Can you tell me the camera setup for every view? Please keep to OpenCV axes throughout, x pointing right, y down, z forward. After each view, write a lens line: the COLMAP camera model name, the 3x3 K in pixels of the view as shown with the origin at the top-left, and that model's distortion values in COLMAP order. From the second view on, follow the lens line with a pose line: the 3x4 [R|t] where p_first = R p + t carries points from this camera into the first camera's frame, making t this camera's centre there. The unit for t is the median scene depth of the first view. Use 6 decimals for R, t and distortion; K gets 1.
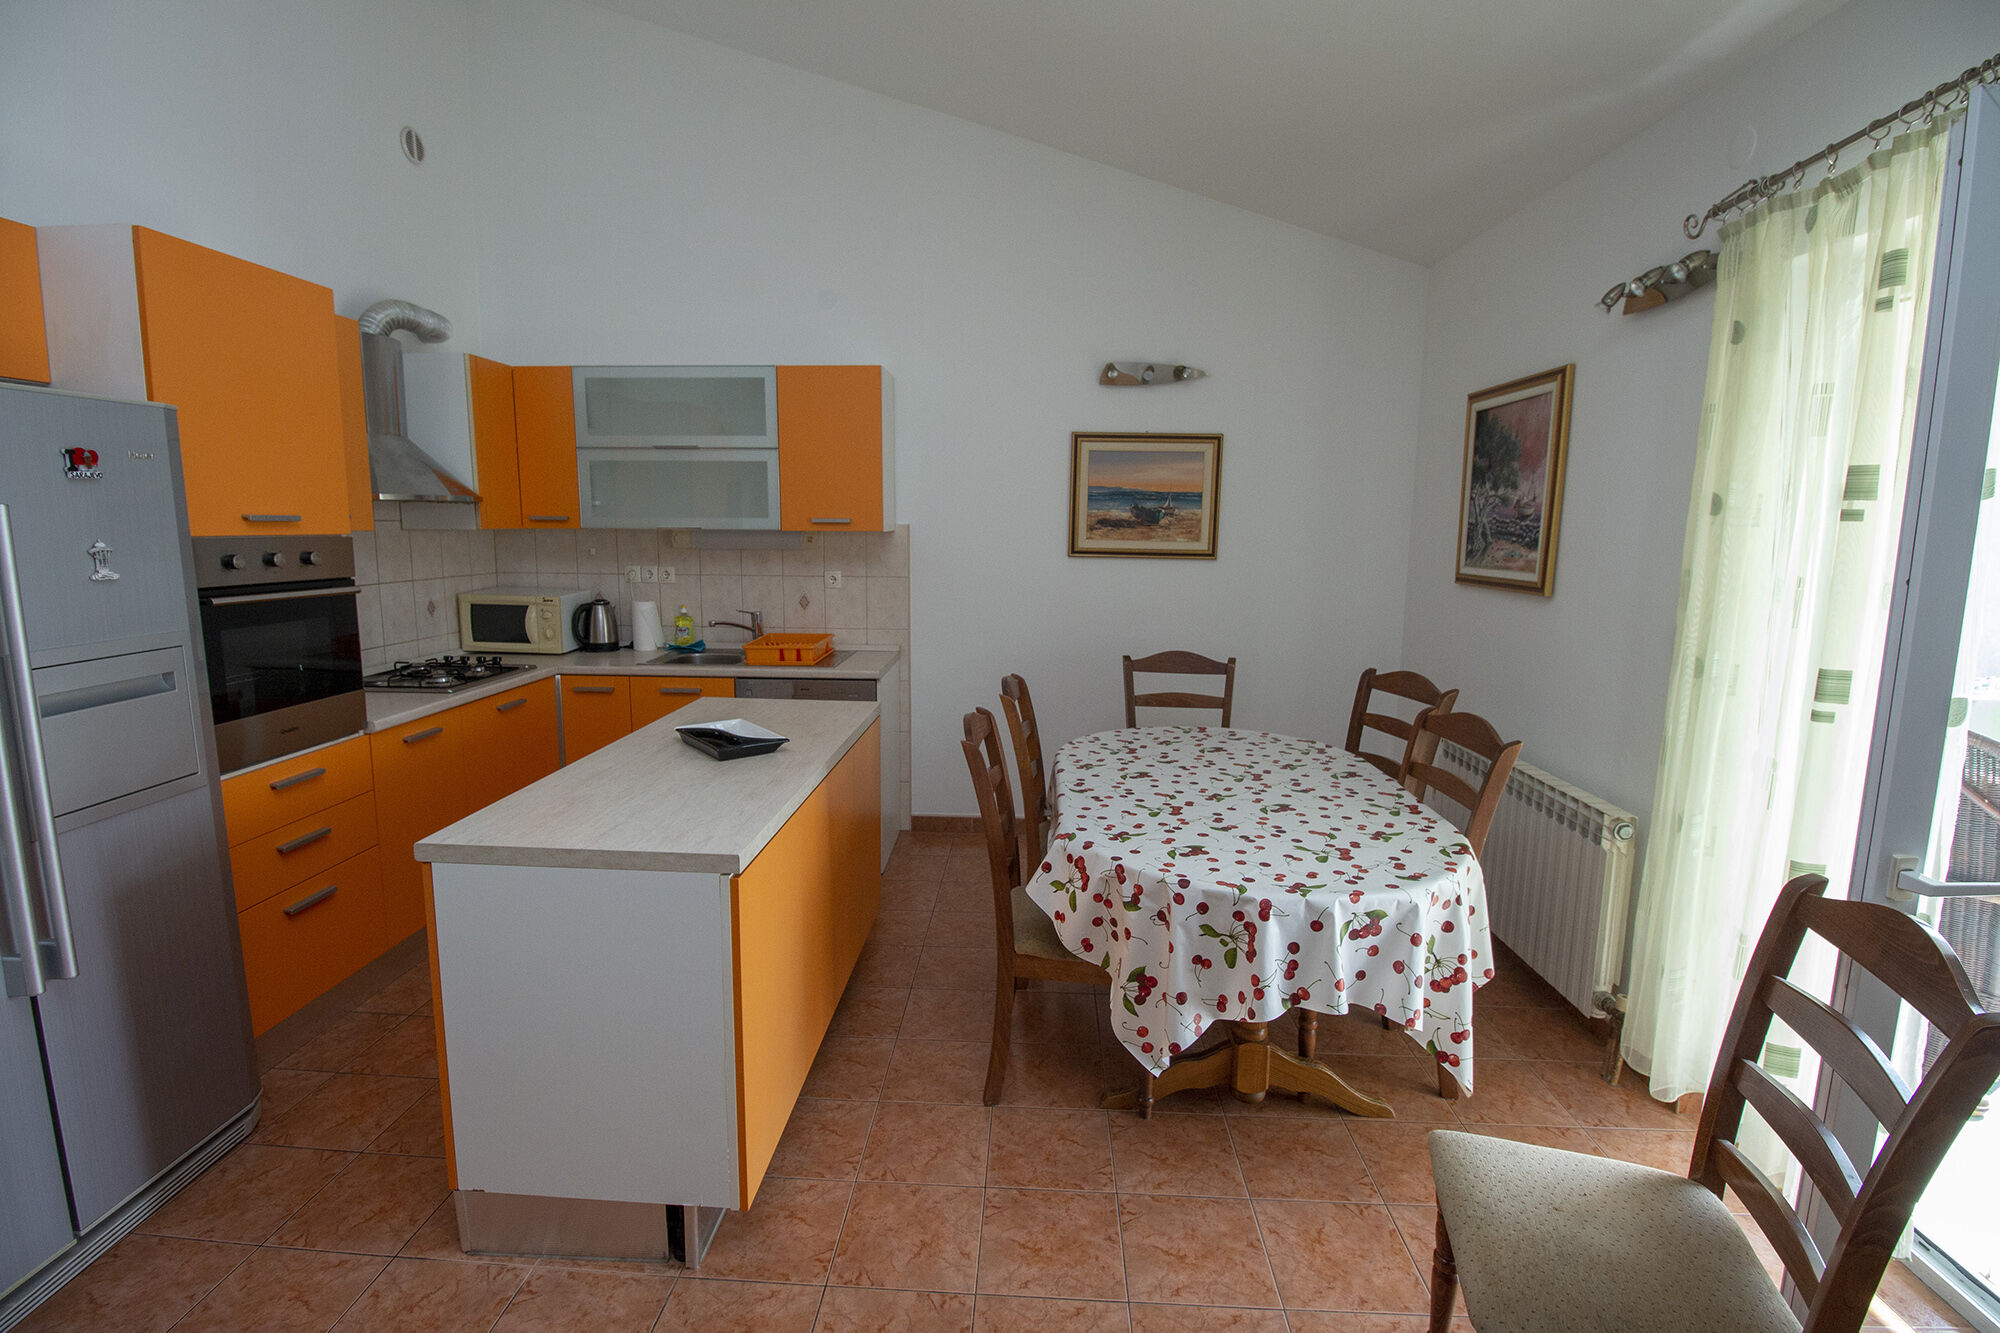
lens RADIAL K [[925.2, 0, 997.9], [0, 925.2, 662.7], [0, 0, 1]] dist [-0.004939, -0.010656]
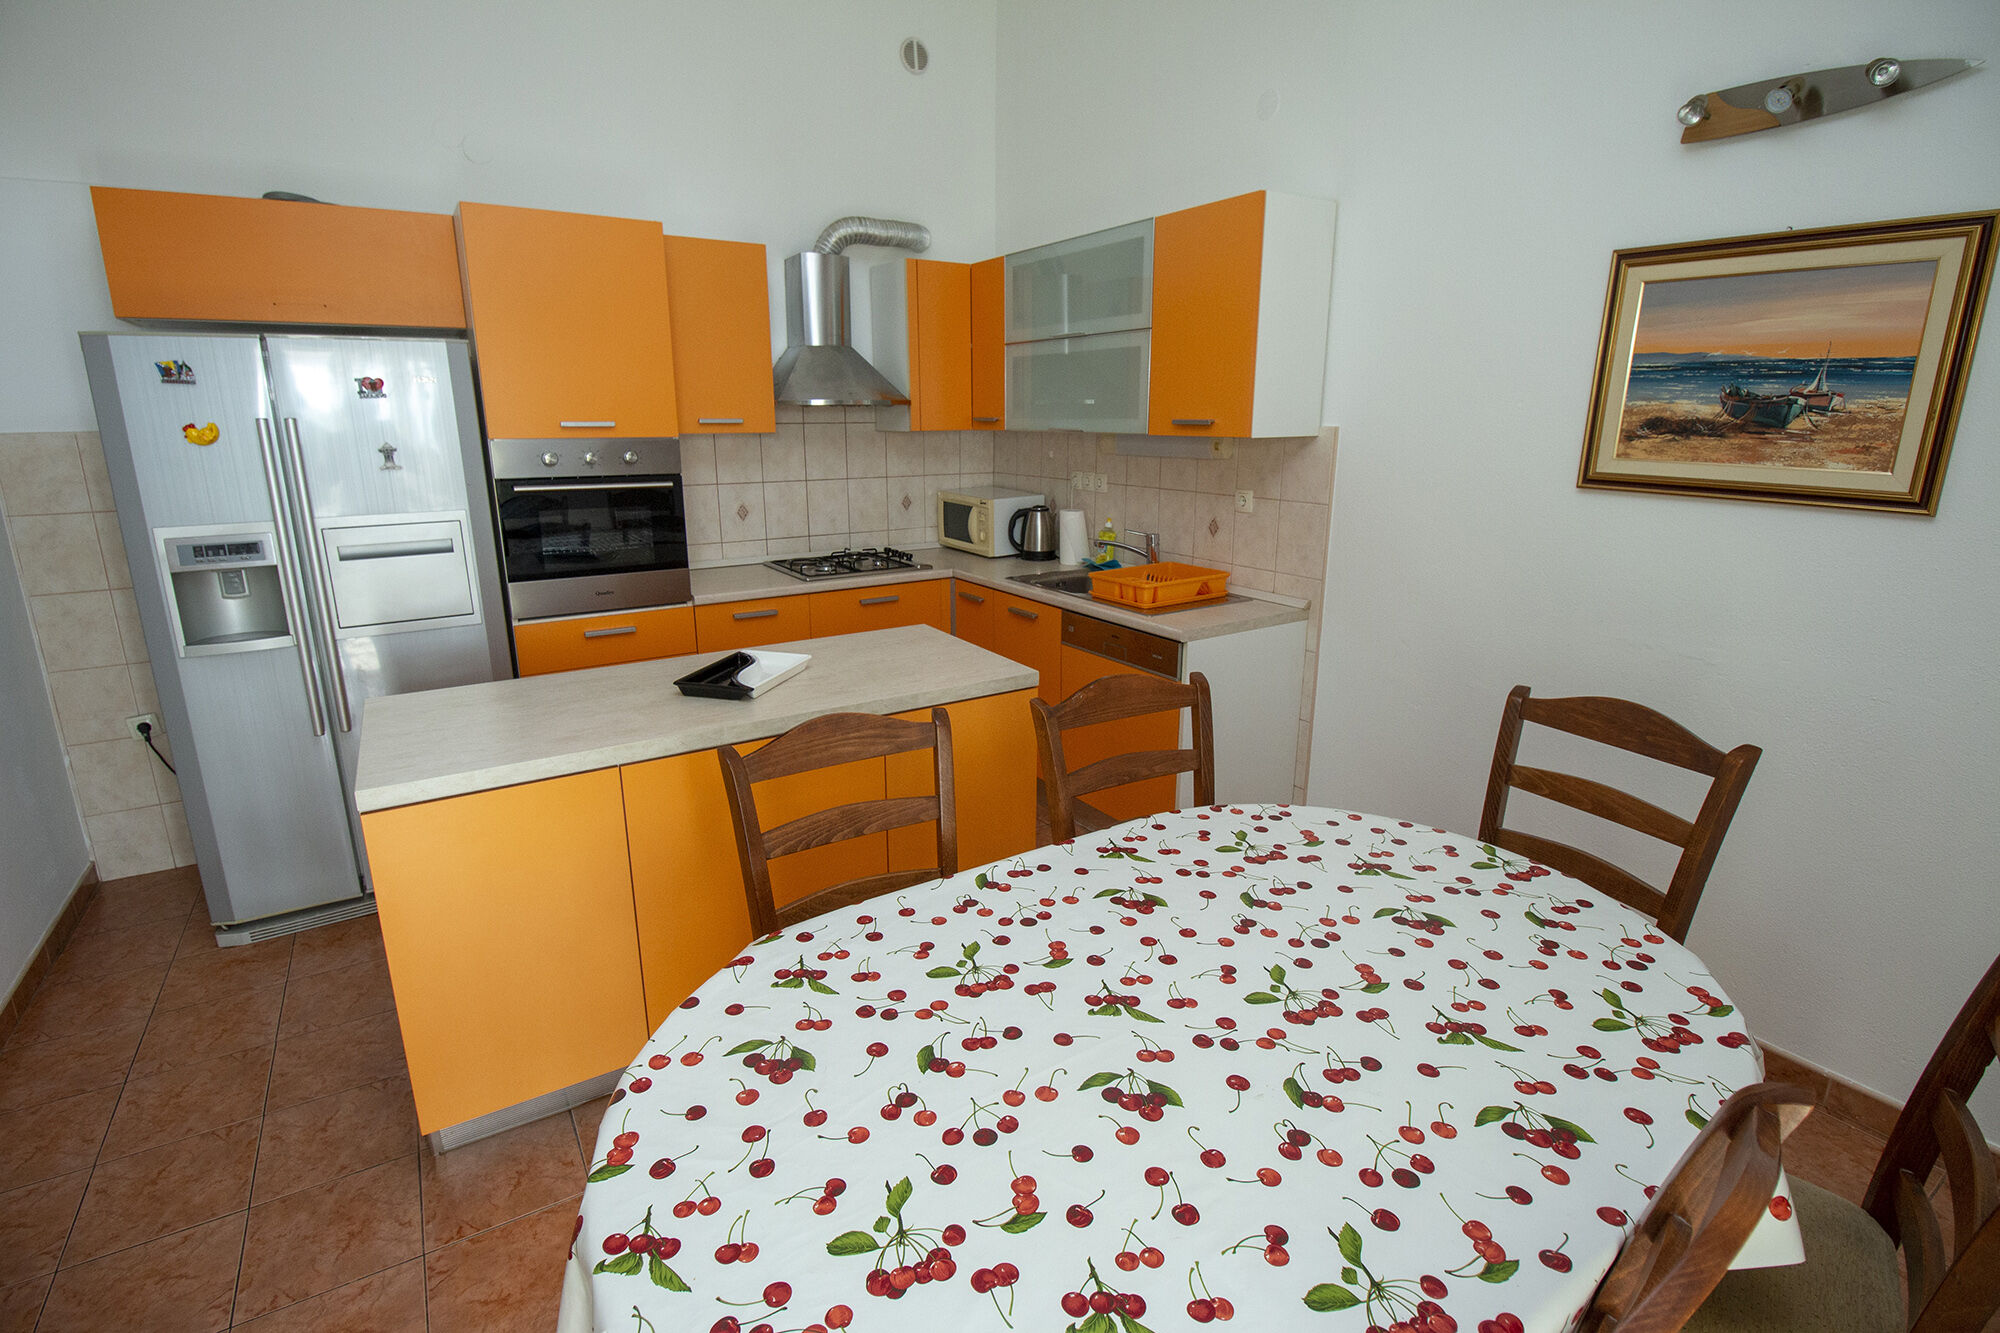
lens RADIAL K [[925.2, 0, 996.5], [0, 925.2, 658.0], [0, 0, 1]] dist [-0.004939, -0.010656]
pose [[0.569354, 0.202052, -0.796876, 0.357329], [-0.117130, 0.979375, 0.164638, -0.069716], [0.813706, -0.000399, 0.581277, 0.427196]]
